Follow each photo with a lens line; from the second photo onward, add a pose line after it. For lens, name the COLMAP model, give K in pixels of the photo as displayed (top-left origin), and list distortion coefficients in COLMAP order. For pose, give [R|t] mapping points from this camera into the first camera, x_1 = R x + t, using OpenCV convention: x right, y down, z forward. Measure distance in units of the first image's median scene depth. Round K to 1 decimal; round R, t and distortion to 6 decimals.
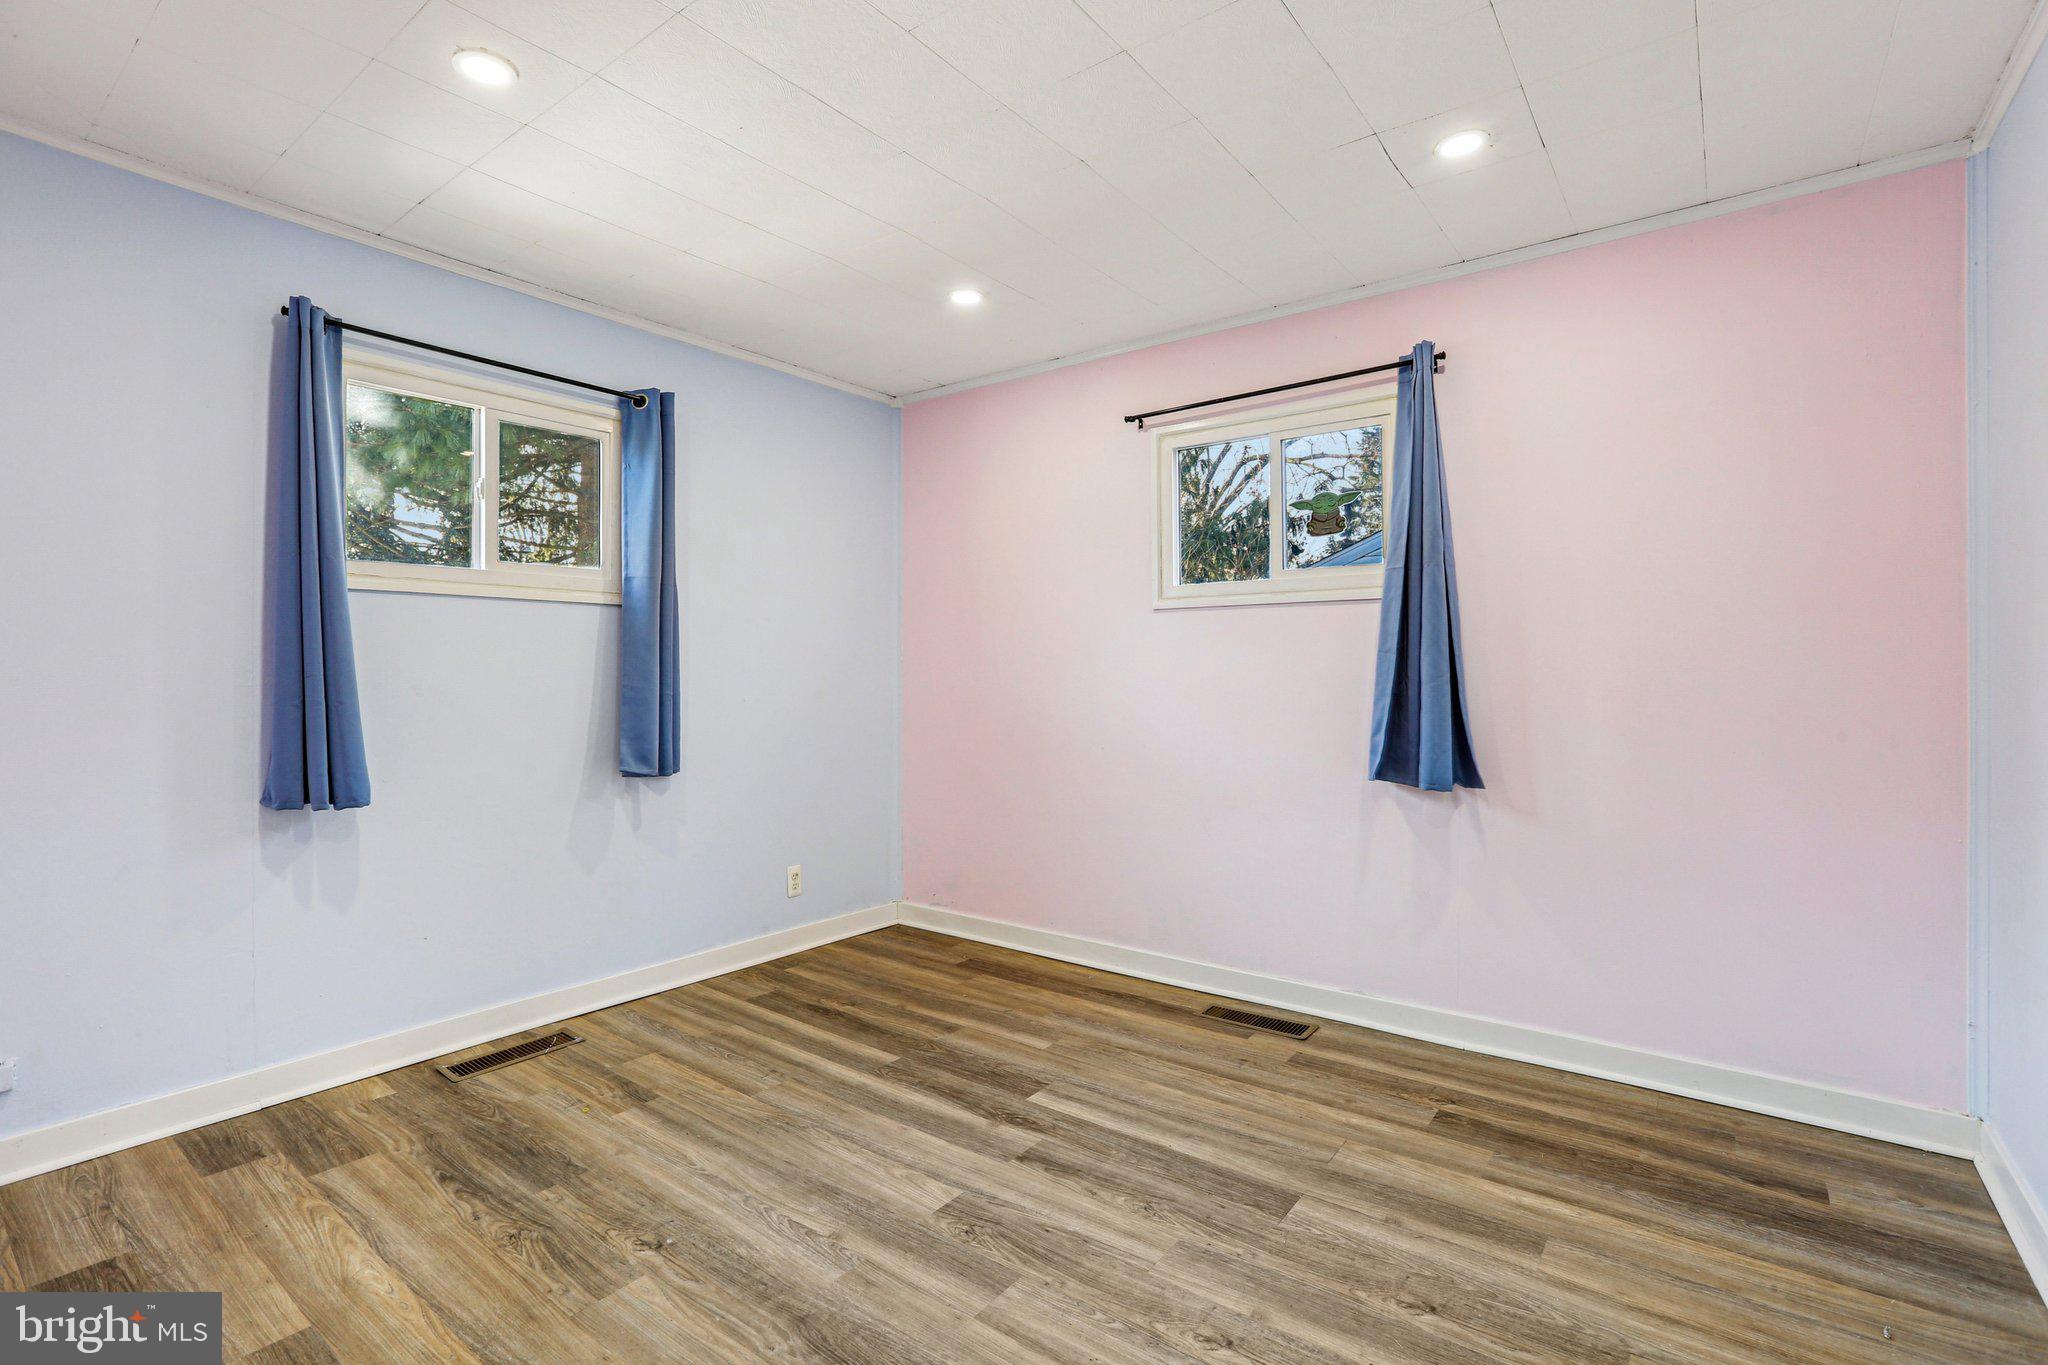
lens RADIAL K [[955.5, 0, 1024.0], [0, 955.5, 682.5], [0, 0, 1]] dist [-0.034061, 0.010644]
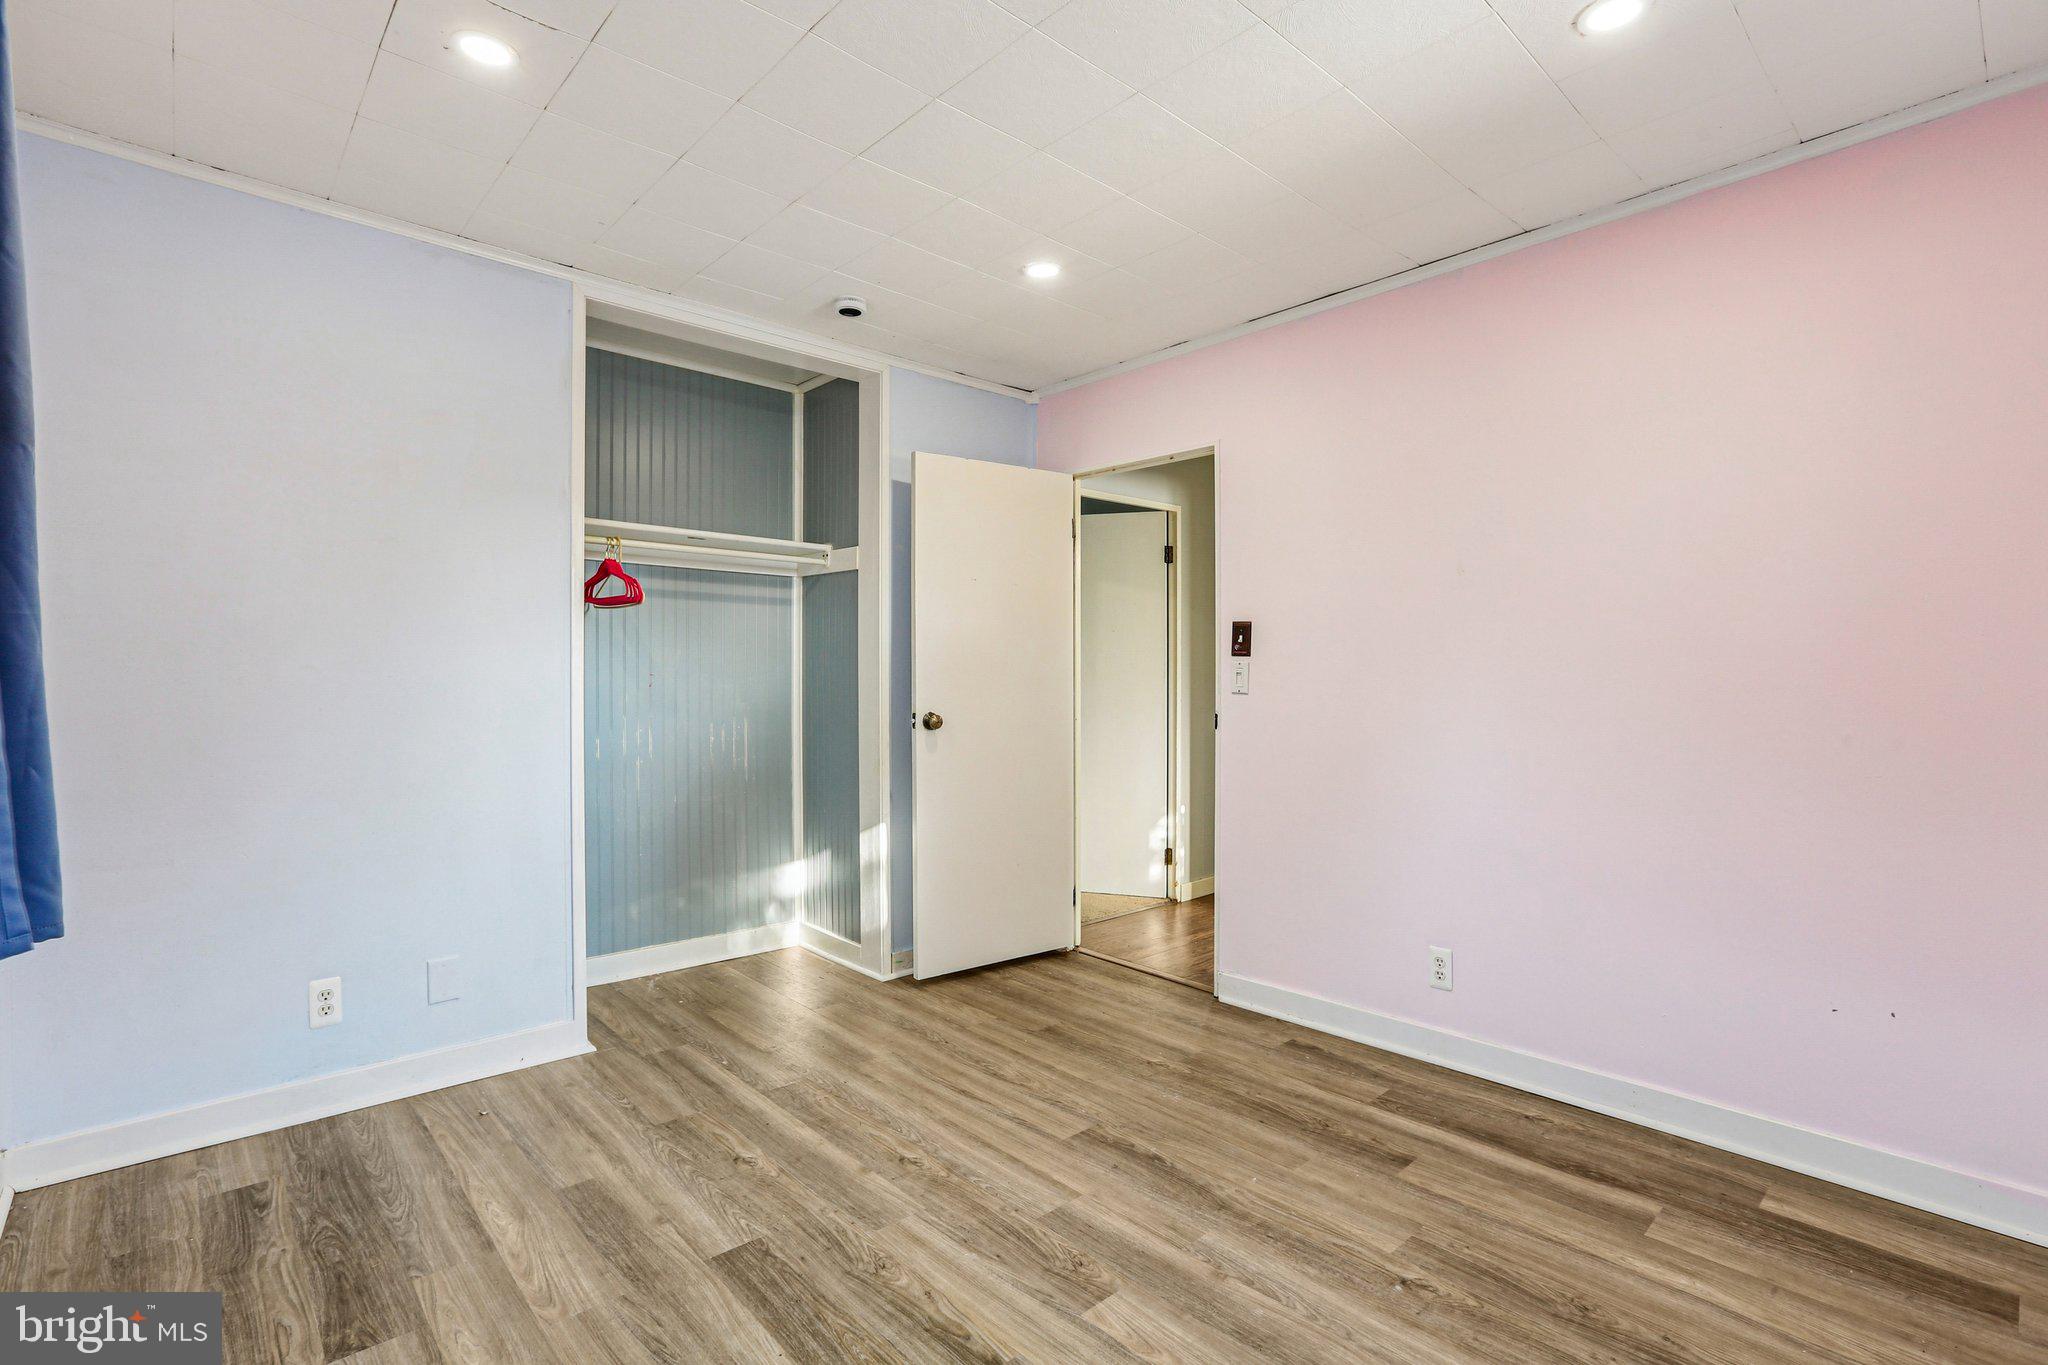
lens RADIAL K [[955.5, 0, 1024.0], [0, 955.5, 682.5], [0, 0, 1]] dist [-0.034061, 0.010644]
pose [[-0.984061, -0.003749, 0.177791, -0.176346], [0.000233, 0.999750, 0.022371, -0.029297], [-0.177831, 0.022056, -0.983814, 1.994789]]
